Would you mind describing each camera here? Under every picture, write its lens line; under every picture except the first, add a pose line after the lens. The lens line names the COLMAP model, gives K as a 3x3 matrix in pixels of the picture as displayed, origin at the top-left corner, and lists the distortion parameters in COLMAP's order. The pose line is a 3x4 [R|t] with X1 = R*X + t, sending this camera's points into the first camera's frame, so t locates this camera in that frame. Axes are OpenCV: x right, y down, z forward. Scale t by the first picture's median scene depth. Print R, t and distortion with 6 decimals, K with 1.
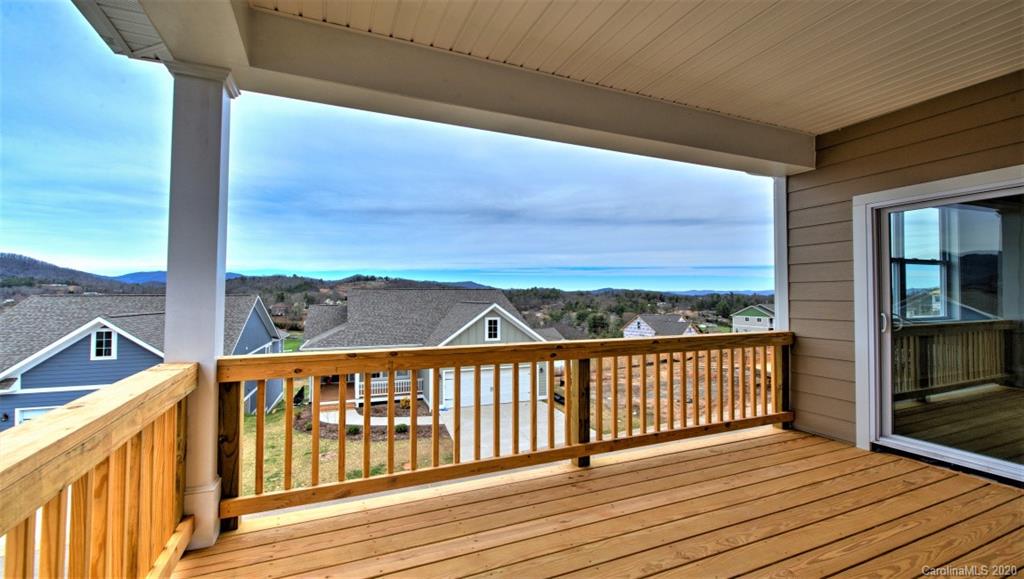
lens RADIAL K [[441.2, 0, 512.1], [0, 441.2, 295.6], [0, 0, 1]] dist [0.005027, -0.001201]
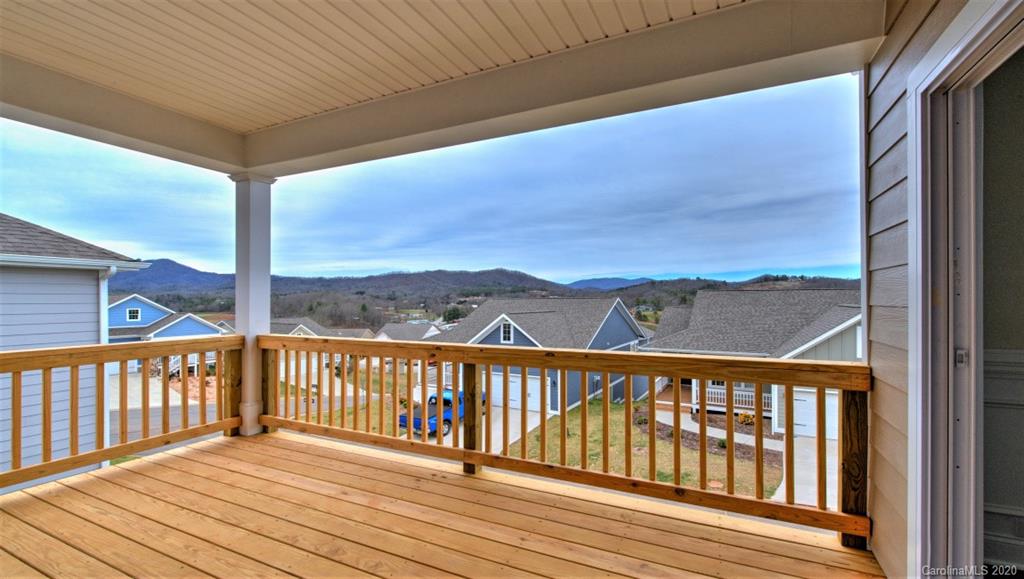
lens RADIAL K [[441.2, 0, 511.8], [0, 441.2, 287.5], [0, 0, 1]] dist [0.005027, -0.001201]
pose [[0.648373, -0.021794, -0.761010, 0.180921], [0.004194, 0.999677, -0.025056, -0.000699], [0.761311, 0.013054, 0.648256, 0.078268]]
